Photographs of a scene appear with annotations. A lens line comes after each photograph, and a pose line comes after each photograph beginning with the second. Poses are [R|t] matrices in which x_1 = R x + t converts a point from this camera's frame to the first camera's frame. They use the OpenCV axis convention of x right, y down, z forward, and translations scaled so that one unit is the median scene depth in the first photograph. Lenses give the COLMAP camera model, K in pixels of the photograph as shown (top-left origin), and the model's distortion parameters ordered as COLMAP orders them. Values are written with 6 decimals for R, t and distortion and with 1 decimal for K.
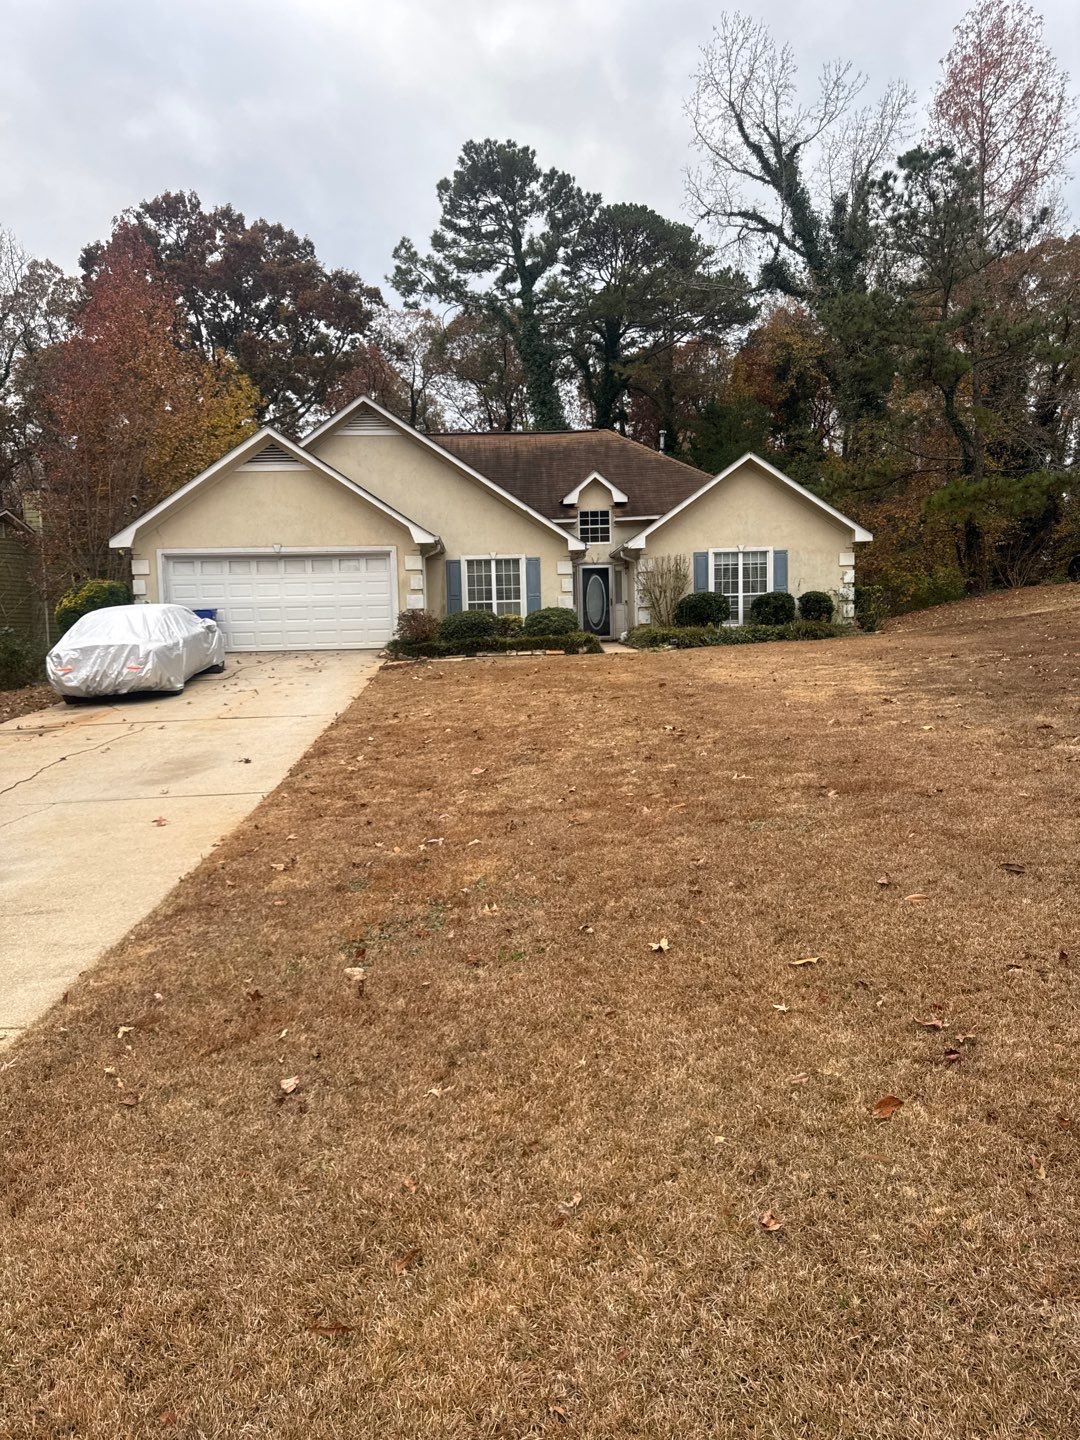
lens RADIAL K [[962.5, 0, 540.0], [0, 962.5, 720.0], [0, 0, 1]] dist [0.050893, -0.000988]
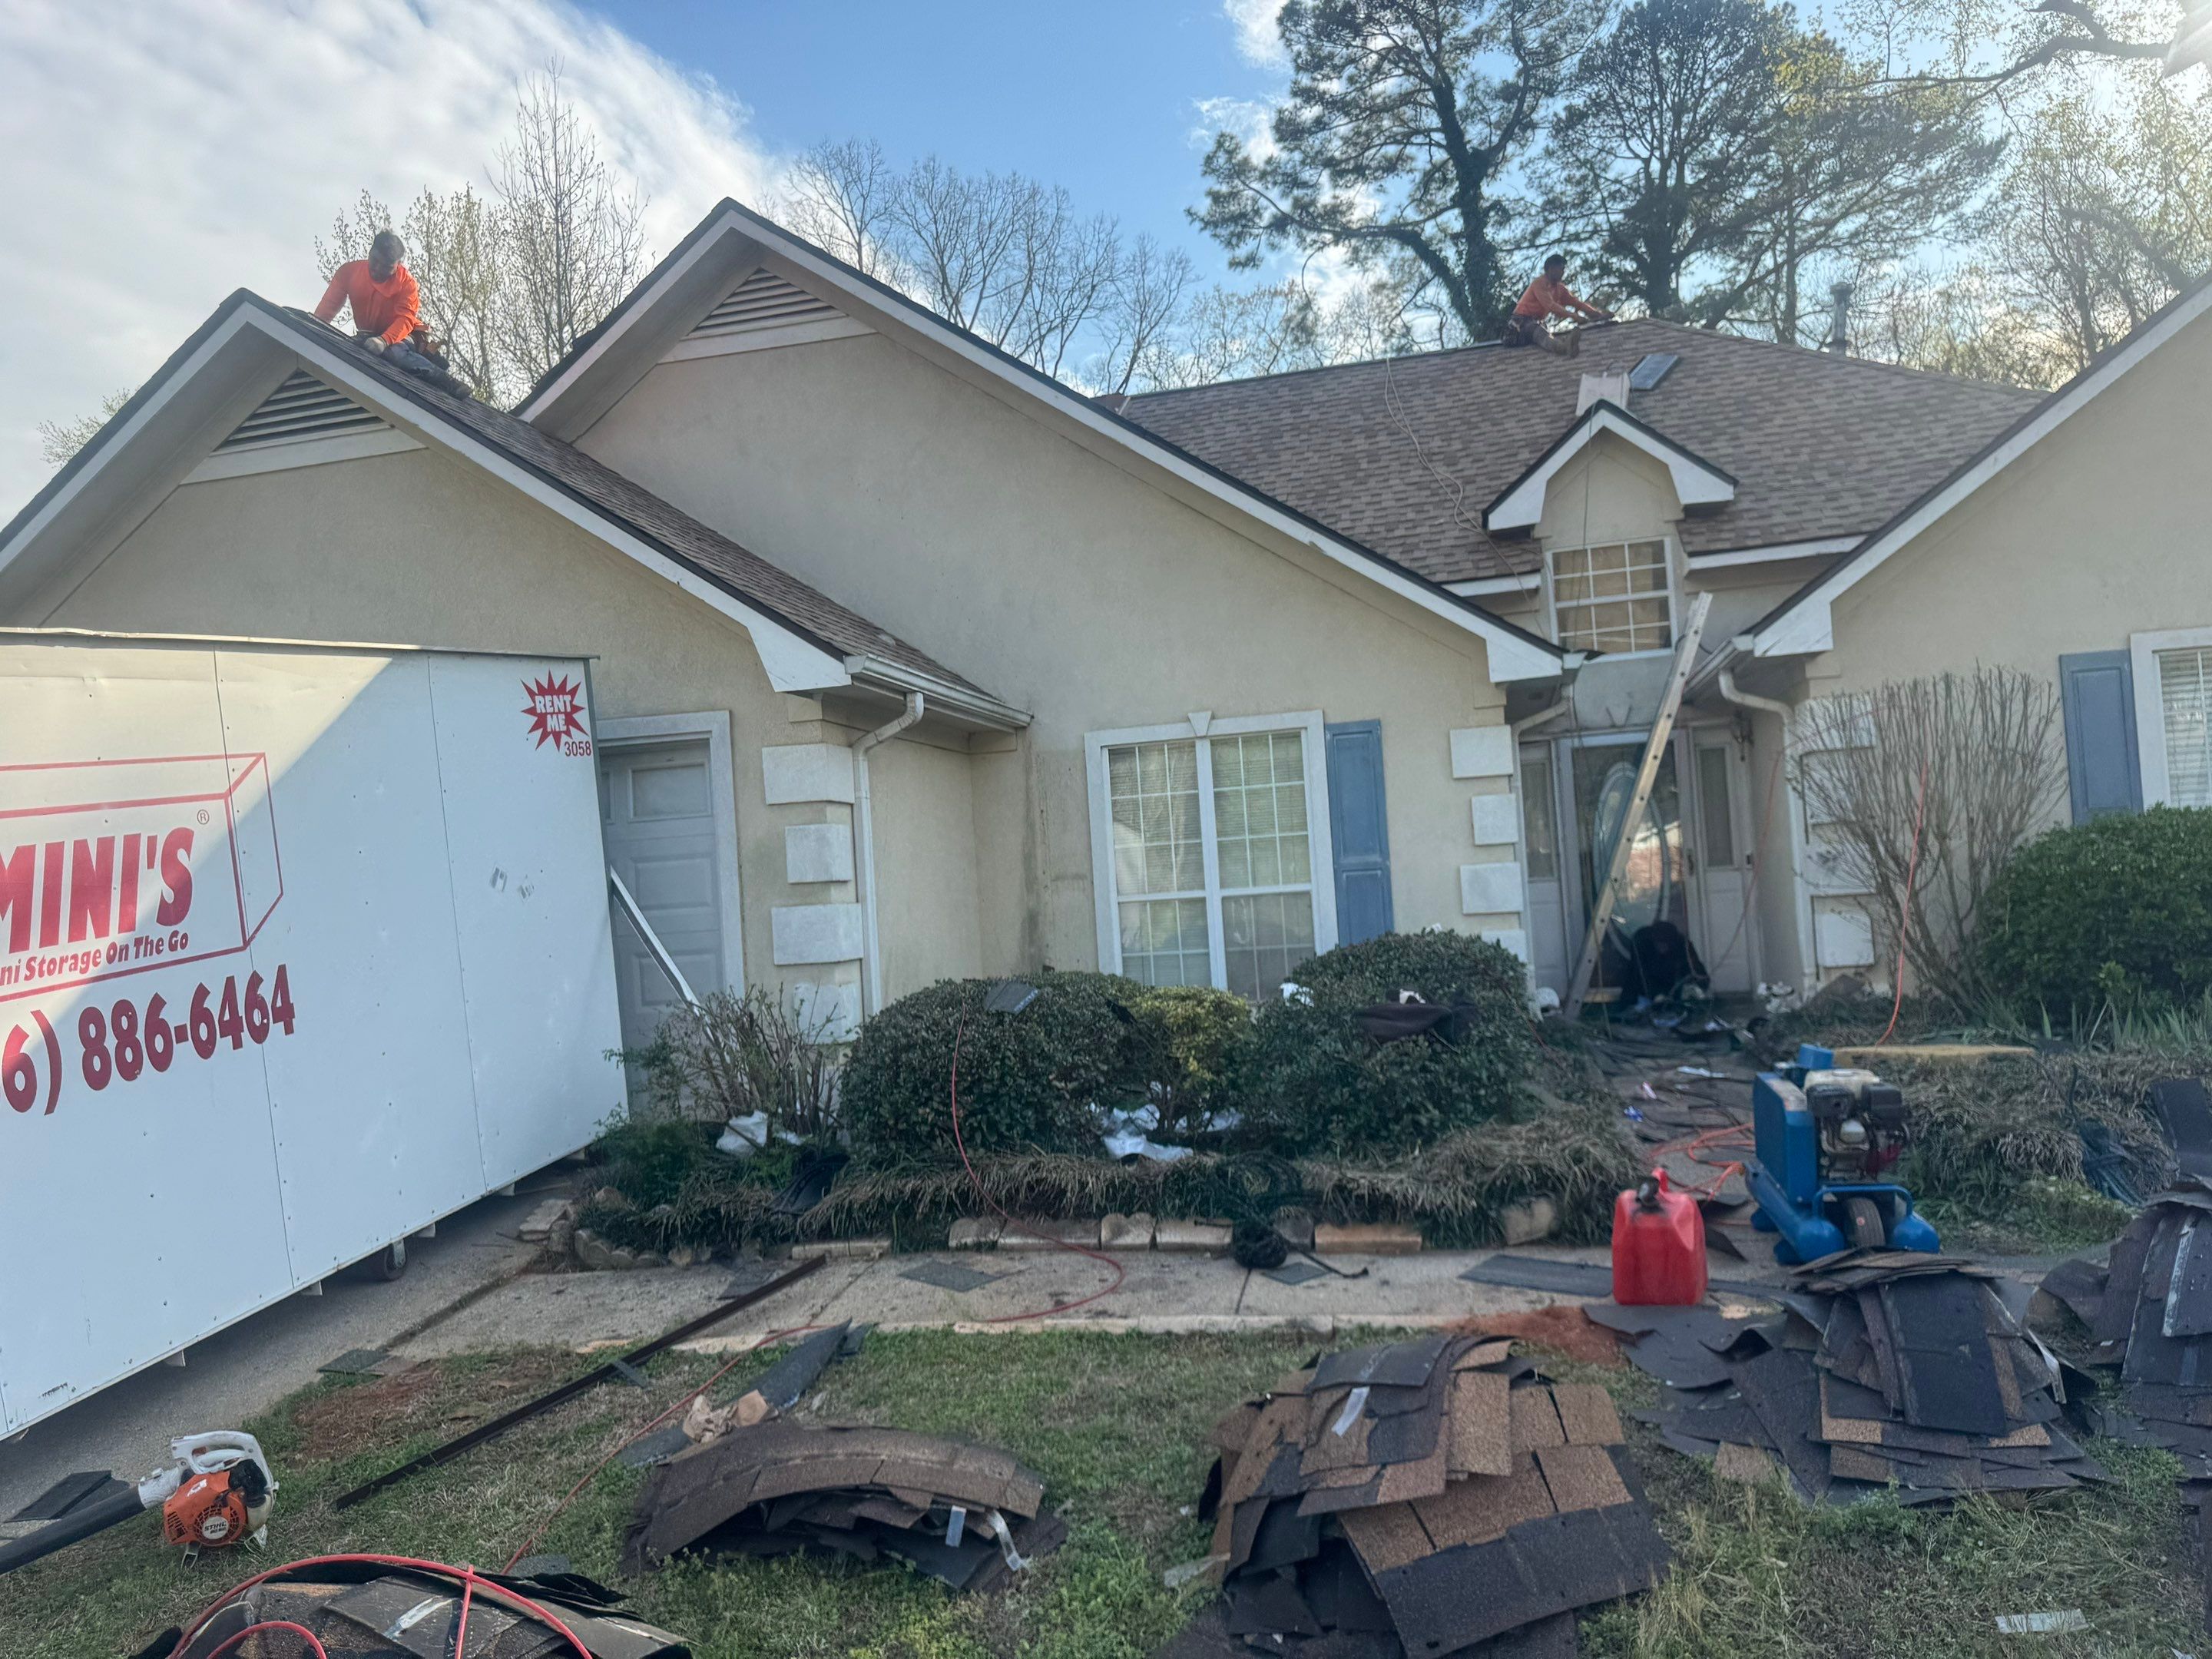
lens RADIAL K [[1478.5, 0, 1106.0], [0, 1478.5, 829.5], [0, 0, 1]] dist [0.050893, -0.000988]
pose [[0.955564, -0.042522, -0.291702, 0.018593], [0.012611, 0.994533, -0.103663, -0.042060], [0.294515, 0.095377, 0.950875, 0.255995]]
